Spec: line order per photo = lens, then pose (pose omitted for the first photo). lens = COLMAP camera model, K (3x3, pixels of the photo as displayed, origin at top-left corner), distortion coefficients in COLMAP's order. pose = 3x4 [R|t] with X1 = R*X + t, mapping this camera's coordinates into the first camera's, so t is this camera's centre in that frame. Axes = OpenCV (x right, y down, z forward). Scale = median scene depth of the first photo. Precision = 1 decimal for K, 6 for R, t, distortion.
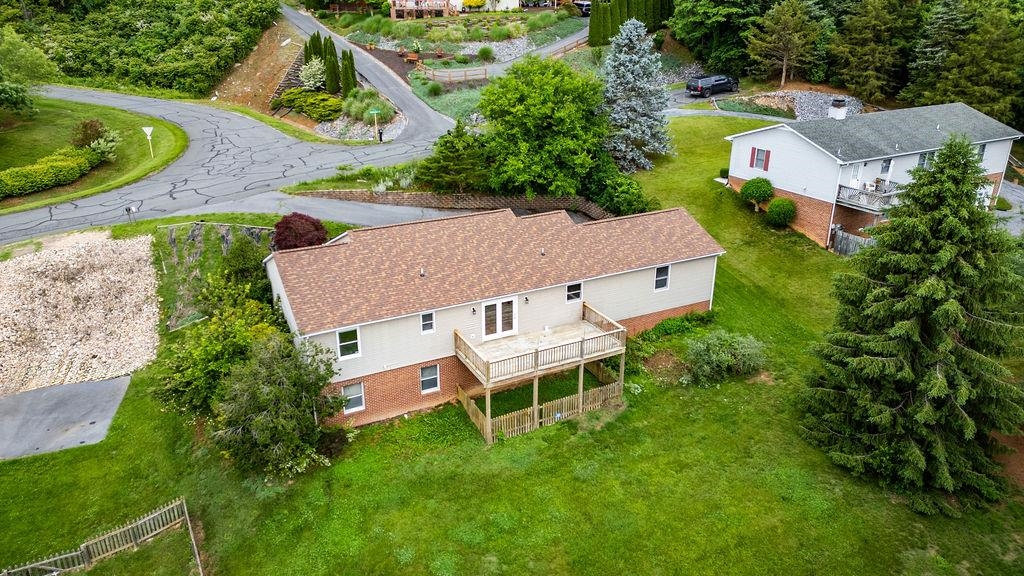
lens RADIAL K [[712.7, 0, 512.0], [0, 712.7, 288.0], [0, 0, 1]] dist [0.076201, -0.108977]
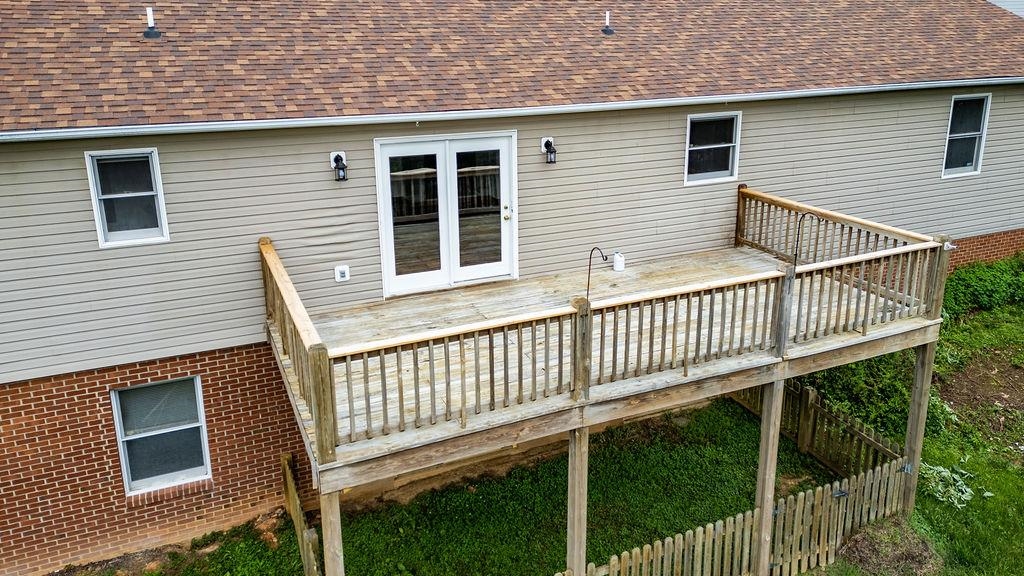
lens RADIAL K [[769.0, 0, 529.2], [0, 769.0, 242.2], [0, 0, 1]] dist [0.053126, -0.049890]
pose [[0.999023, 0.008885, -0.043297, 0.026464], [-0.013594, 0.993871, -0.109711, 0.086866], [0.042057, 0.110192, 0.993020, 0.715828]]
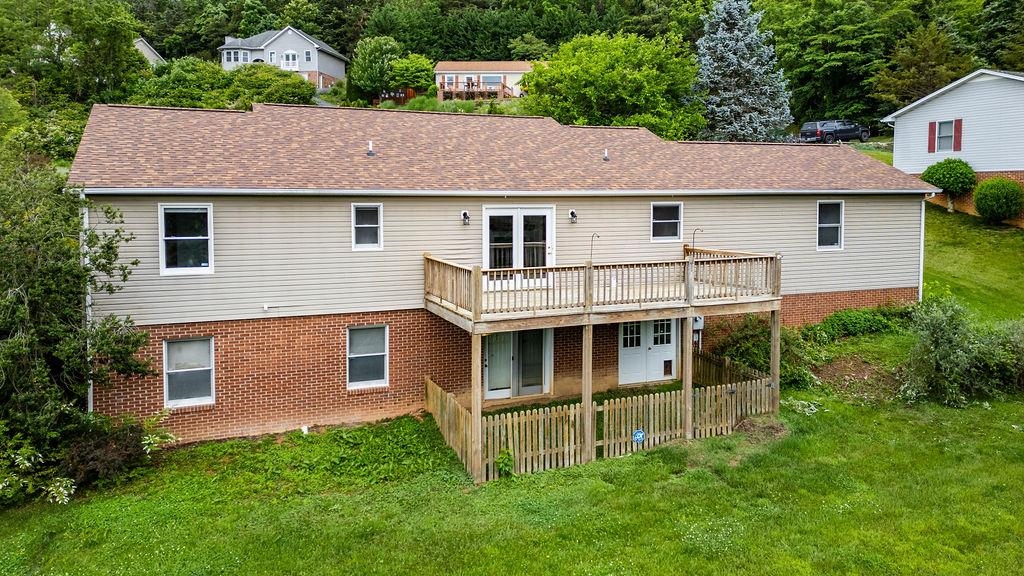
lens RADIAL K [[769.0, 0, 529.2], [0, 769.0, 242.2], [0, 0, 1]] dist [0.053126, -0.049890]
pose [[0.997310, 0.005900, -0.073059, 0.029968], [-0.029020, 0.947085, -0.319668, 0.214799], [0.067307, 0.320928, 0.944709, 0.489851]]
